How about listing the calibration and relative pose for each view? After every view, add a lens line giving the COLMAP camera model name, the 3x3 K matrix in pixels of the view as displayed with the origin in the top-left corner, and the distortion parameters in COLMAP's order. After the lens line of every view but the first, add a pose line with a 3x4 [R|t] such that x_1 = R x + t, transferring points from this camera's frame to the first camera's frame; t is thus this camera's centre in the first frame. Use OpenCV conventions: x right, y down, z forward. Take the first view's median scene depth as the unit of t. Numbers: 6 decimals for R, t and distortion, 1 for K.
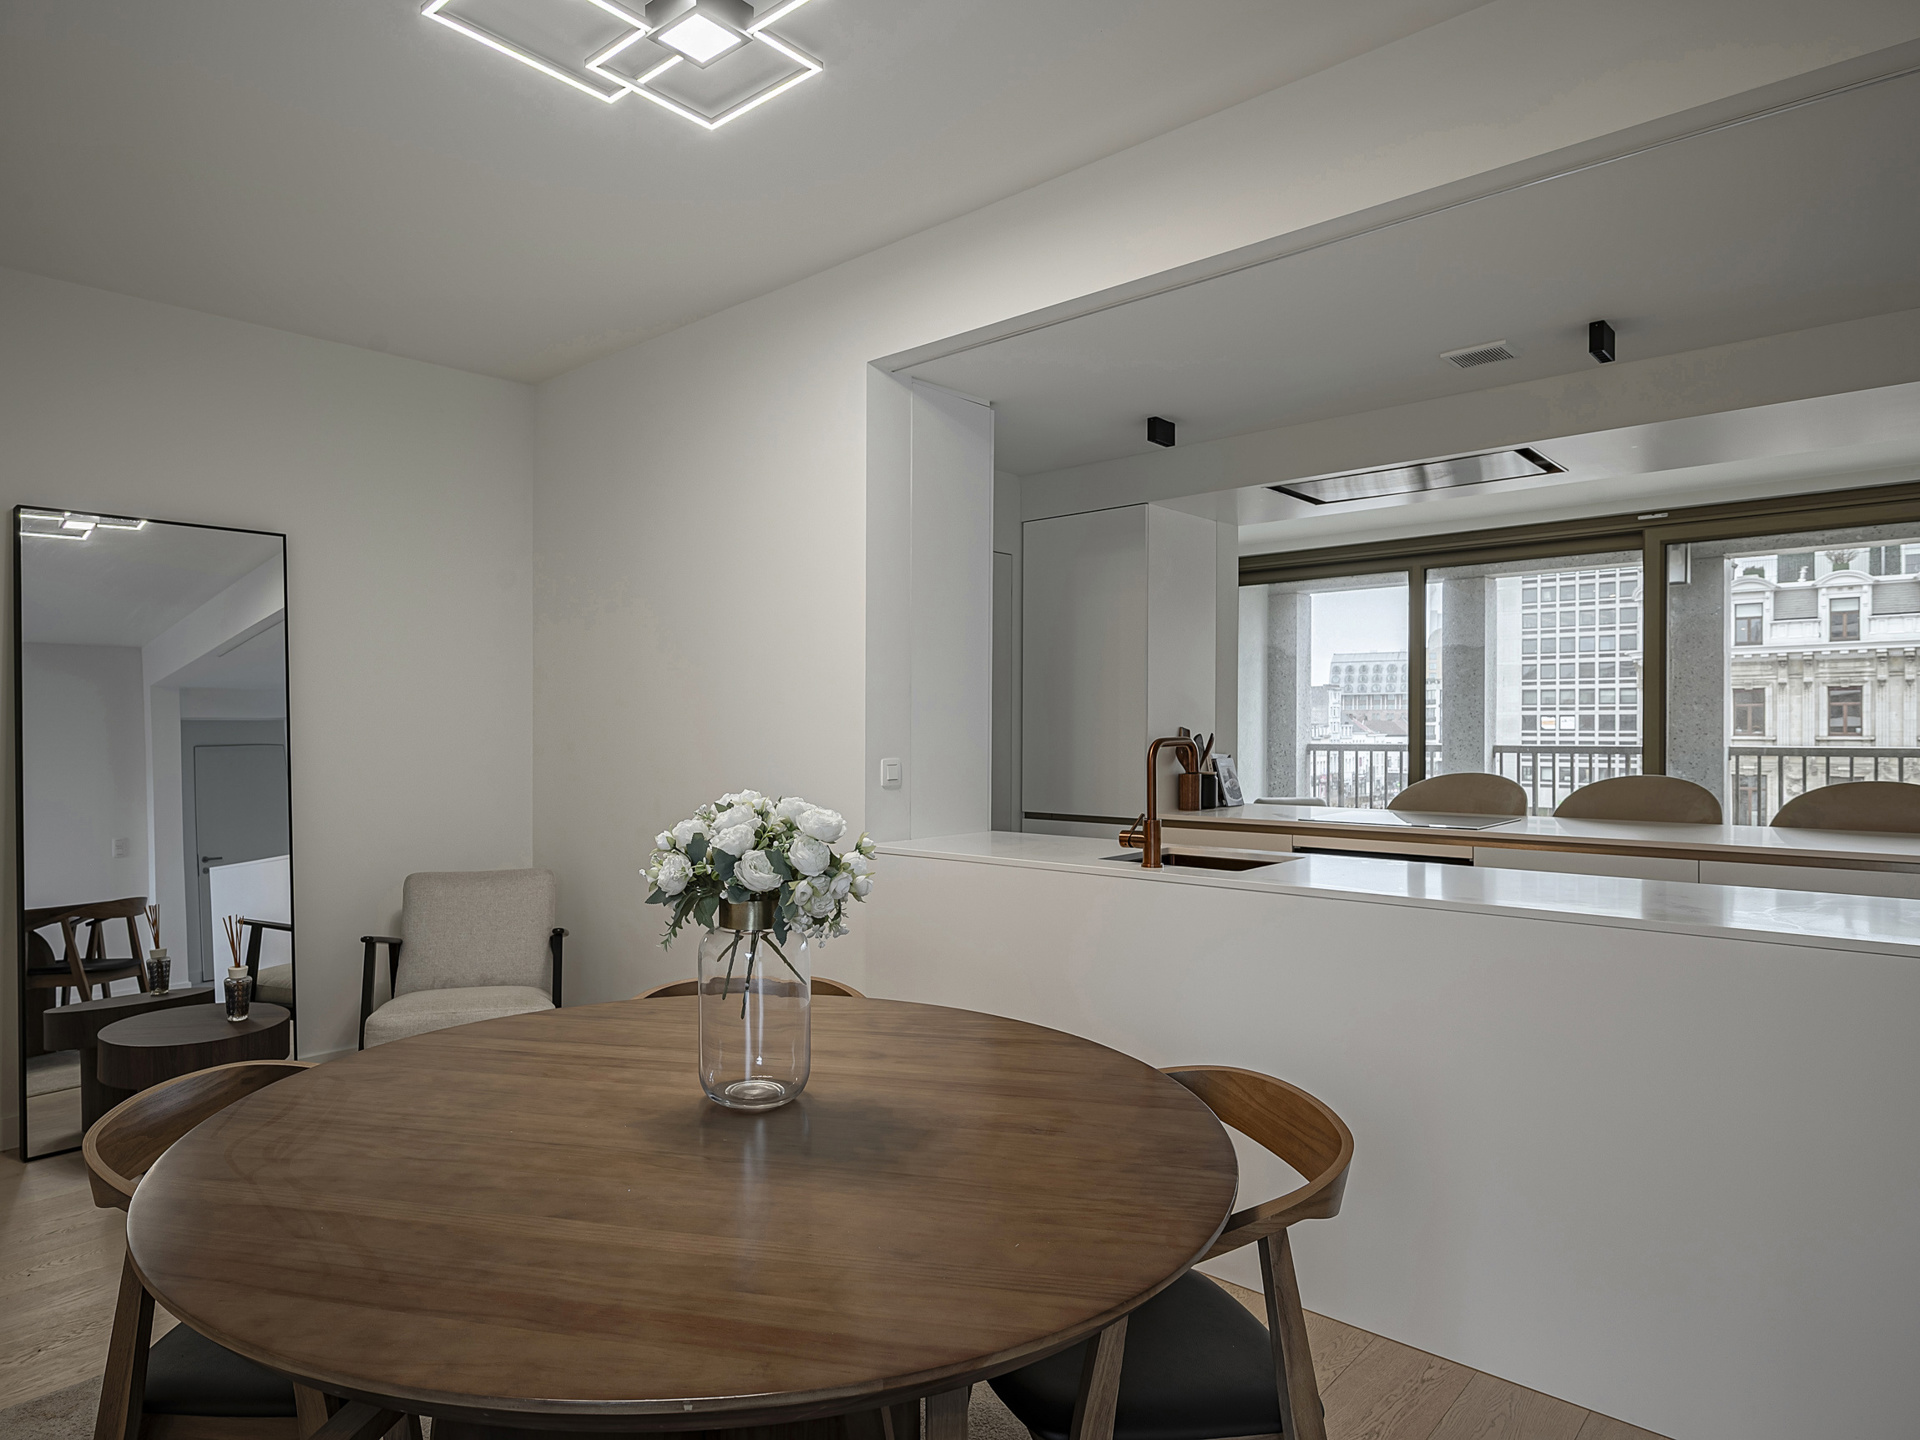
lens RADIAL K [[1120.8, 0, 952.0], [0, 1120.8, 738.5], [0, 0, 1]] dist [-0.004766, 0.002784]
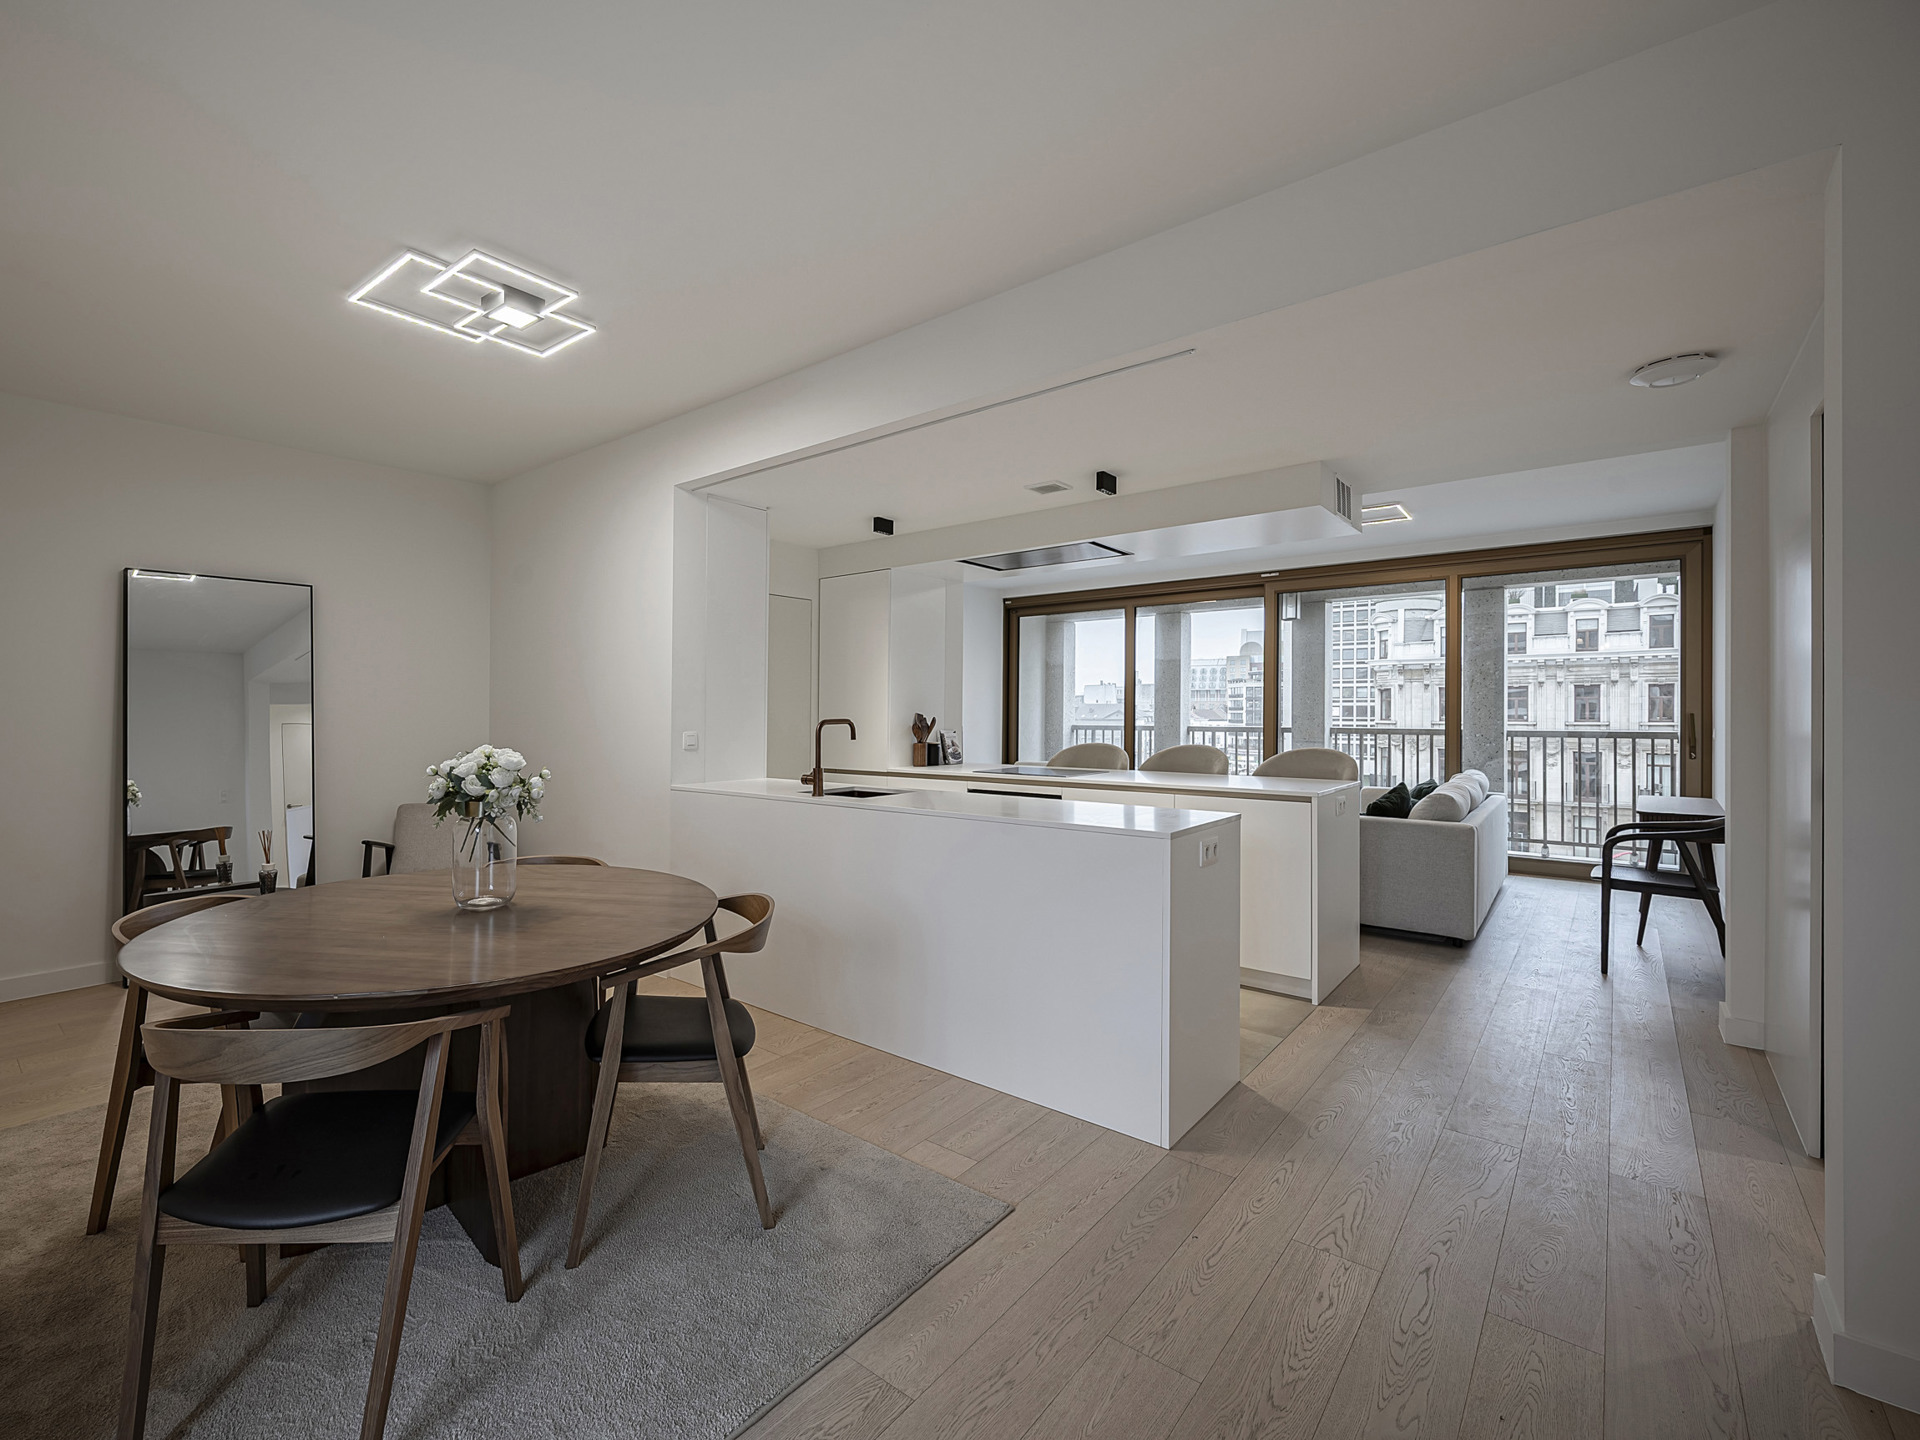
lens RADIAL K [[858.4, 0, 960.9], [0, 858.4, 711.4], [0, 0, 1]] dist [-0.000977, -0.000086]
pose [[0.999176, 0.004099, 0.040387, 0.140241], [-0.003621, 0.999923, -0.011900, 0.001043], [-0.040433, 0.011744, 0.999113, -0.119485]]
